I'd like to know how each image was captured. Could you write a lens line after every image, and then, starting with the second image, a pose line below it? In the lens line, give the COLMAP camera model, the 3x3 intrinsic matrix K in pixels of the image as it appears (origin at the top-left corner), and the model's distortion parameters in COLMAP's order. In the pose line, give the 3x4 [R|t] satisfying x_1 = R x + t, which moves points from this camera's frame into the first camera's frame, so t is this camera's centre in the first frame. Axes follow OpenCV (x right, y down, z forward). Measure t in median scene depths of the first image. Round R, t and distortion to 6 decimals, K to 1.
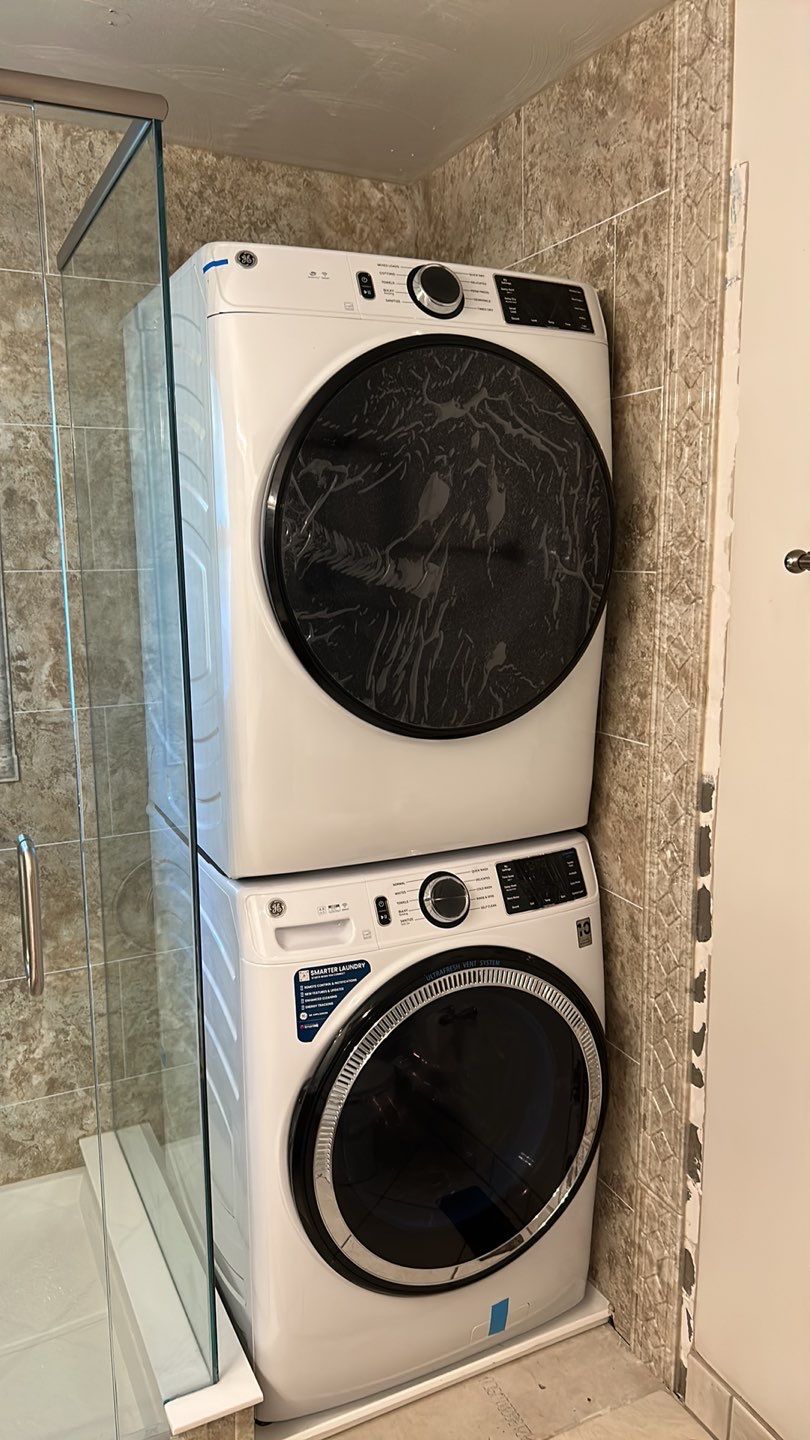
lens RADIAL K [[1033.7, 0, 399.9], [0, 1033.7, 728.9], [0, 0, 1]] dist [0.061885, -0.074239]
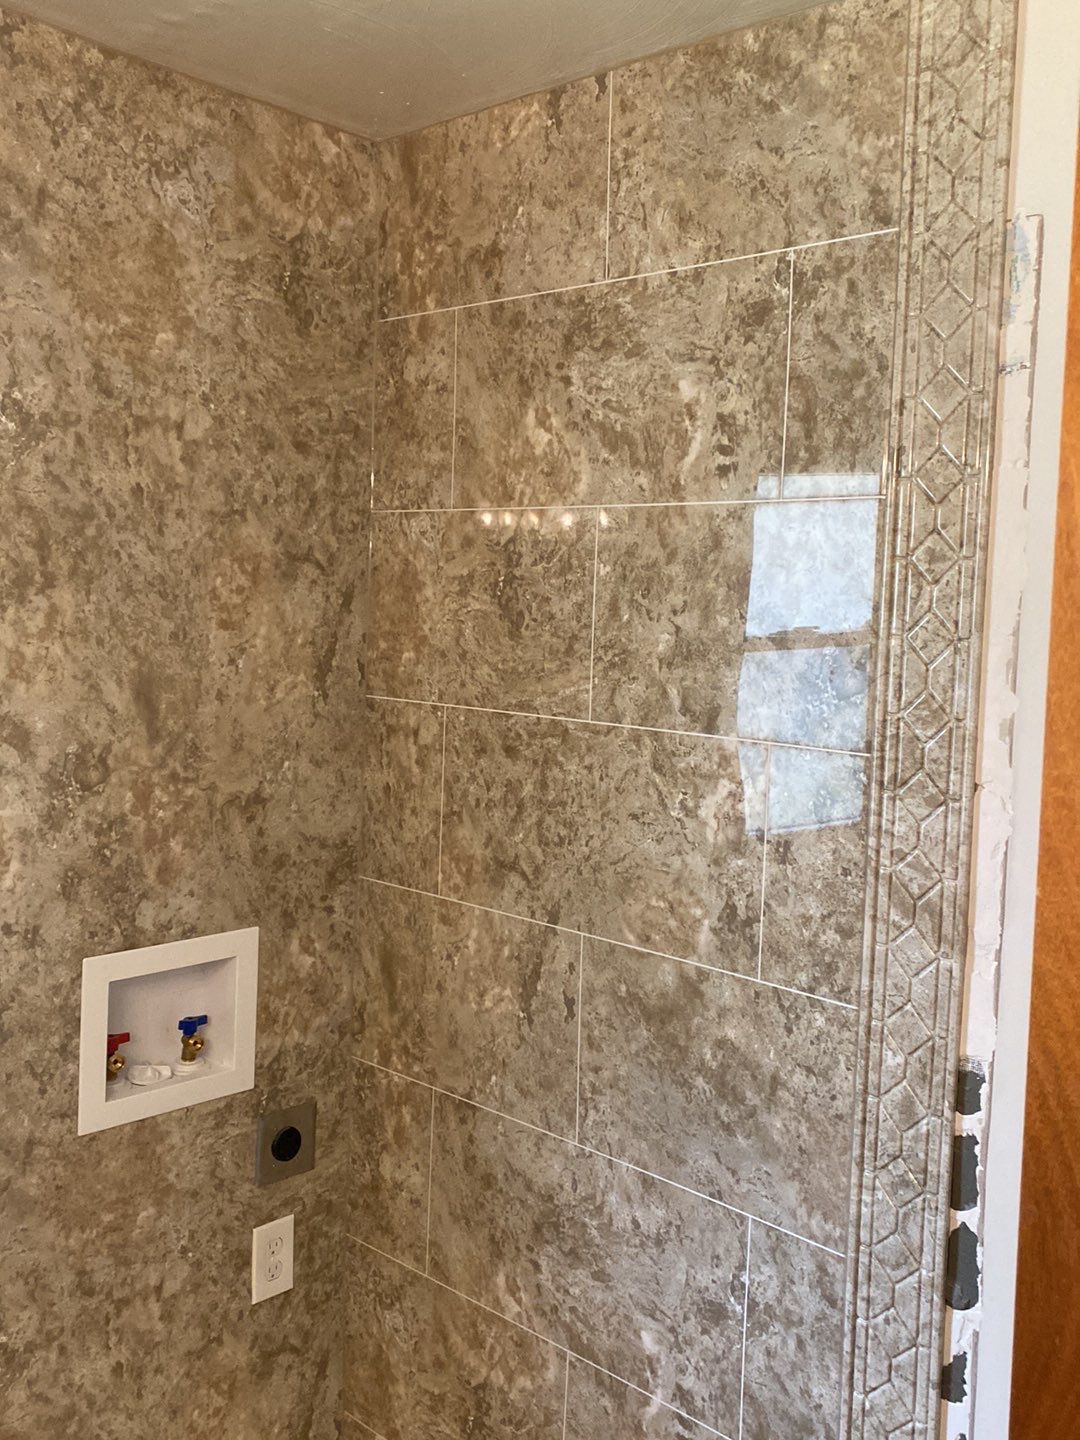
lens RADIAL K [[1403.3, 0, 557.5], [0, 1403.3, 689.2], [0, 0, 1]] dist [0.019428, 0.000000]
pose [[0.933703, 0.016926, 0.357649, -0.258402], [0.020125, 0.994822, -0.099618, -0.098053], [-0.357483, 0.100211, 0.928528, 0.193960]]
